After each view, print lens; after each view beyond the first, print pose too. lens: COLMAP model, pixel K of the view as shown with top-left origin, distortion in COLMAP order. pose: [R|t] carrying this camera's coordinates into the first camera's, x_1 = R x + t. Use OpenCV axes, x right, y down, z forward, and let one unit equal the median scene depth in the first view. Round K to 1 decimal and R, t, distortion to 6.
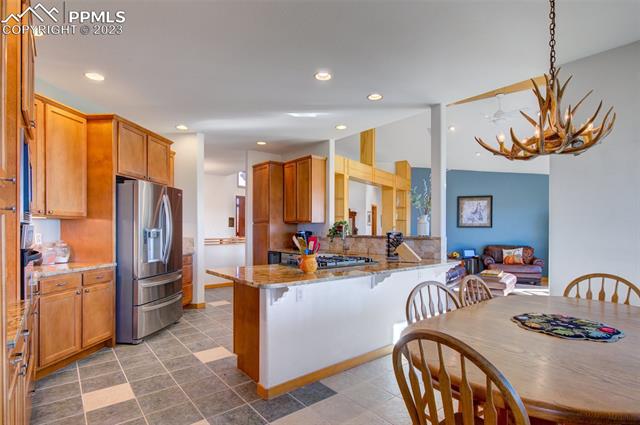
lens RADIAL K [[333.0, 0, 324.5], [0, 333.0, 227.0], [0, 0, 1]] dist [0.001876, 0.000212]
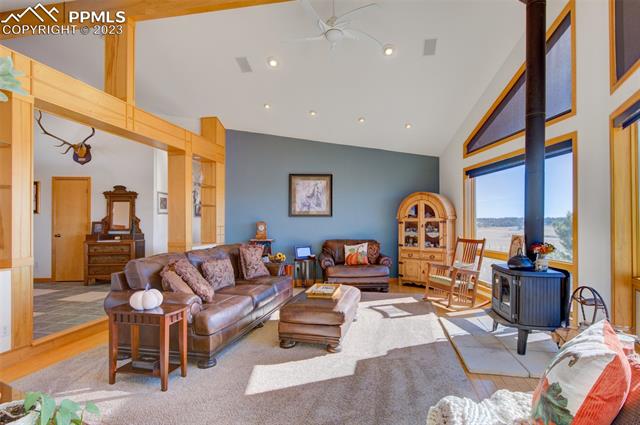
lens RADIAL K [[333.0, 0, 319.8], [0, 333.0, 215.1], [0, 0, 1]] dist [0.001876, 0.000212]
pose [[0.920661, 0.001855, 0.390360, 0.184115], [0.003493, 0.999910, -0.012991, 0.007942], [-0.390348, 0.013324, 0.920571, 0.318589]]
